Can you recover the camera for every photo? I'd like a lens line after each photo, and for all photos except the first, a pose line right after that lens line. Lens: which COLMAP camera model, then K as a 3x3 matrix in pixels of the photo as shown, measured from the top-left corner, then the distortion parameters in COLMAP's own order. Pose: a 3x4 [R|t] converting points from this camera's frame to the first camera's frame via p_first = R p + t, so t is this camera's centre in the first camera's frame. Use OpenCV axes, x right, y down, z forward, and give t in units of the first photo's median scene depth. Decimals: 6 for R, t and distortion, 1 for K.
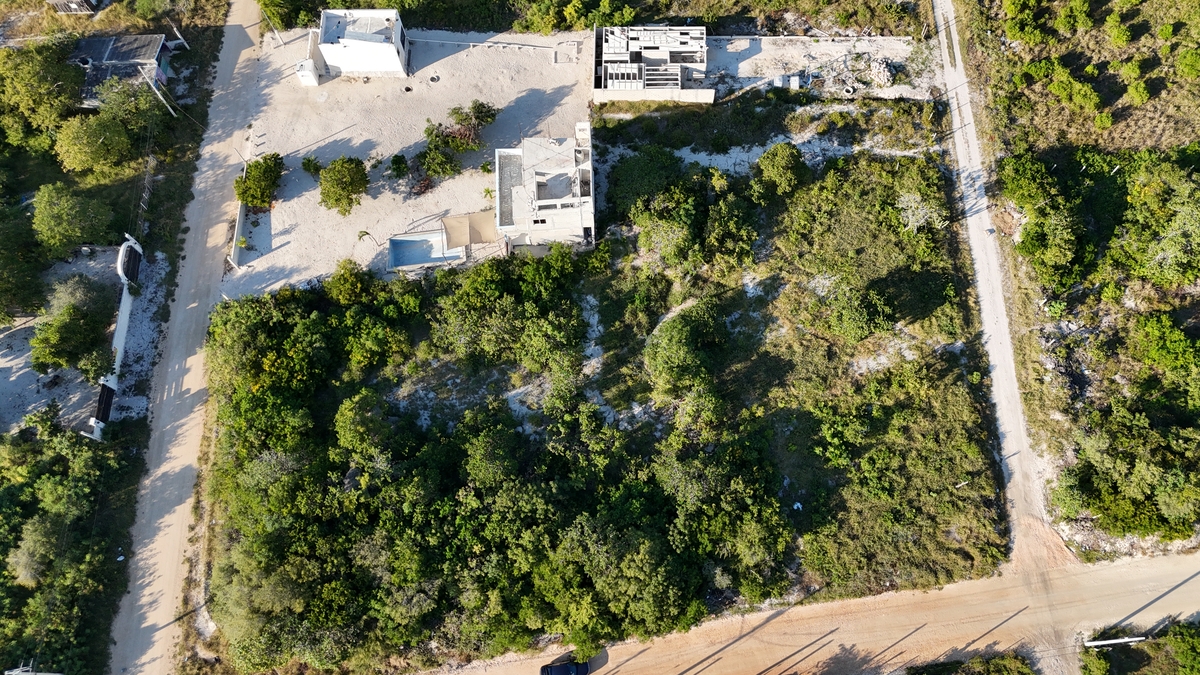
lens RADIAL K [[875.5, 0, 603.7], [0, 875.5, 337.7], [0, 0, 1]] dist [0.059788, -0.058599]
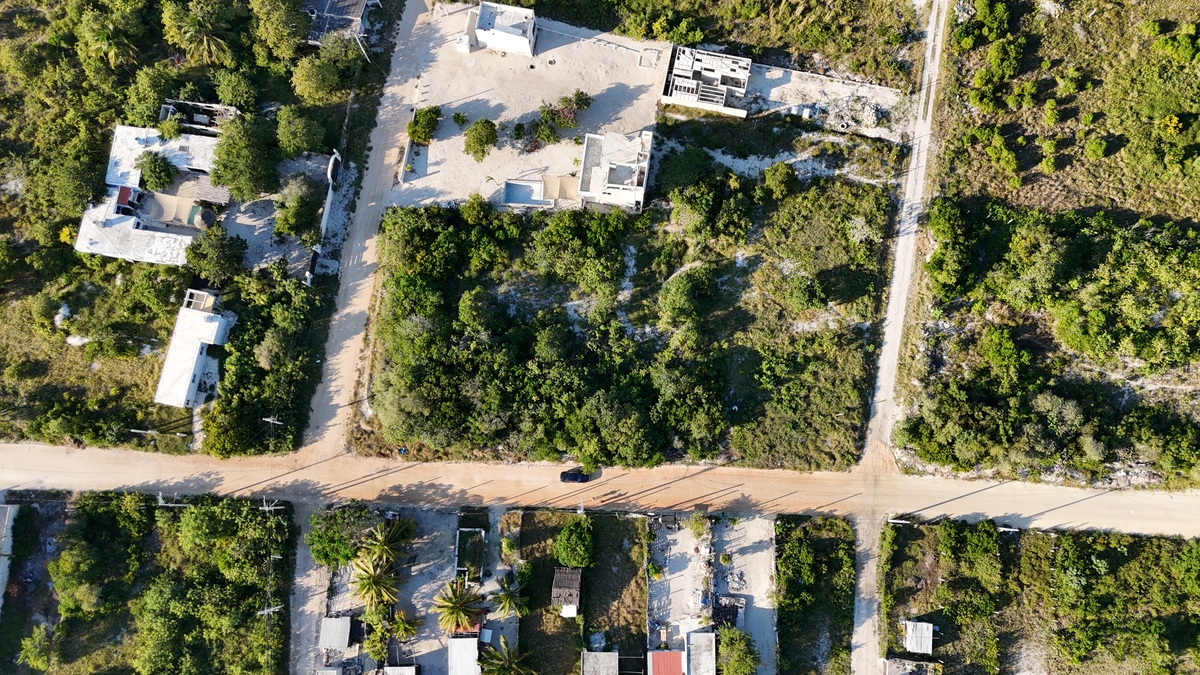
lens RADIAL K [[875.5, 0, 603.7], [0, 875.5, 337.7], [0, 0, 1]] dist [0.059788, -0.058599]
pose [[0.982935, 0.180461, -0.035668, 0.018569], [-0.169987, 0.965181, 0.198822, -0.190605], [0.070305, -0.189366, 0.979386, -0.503341]]
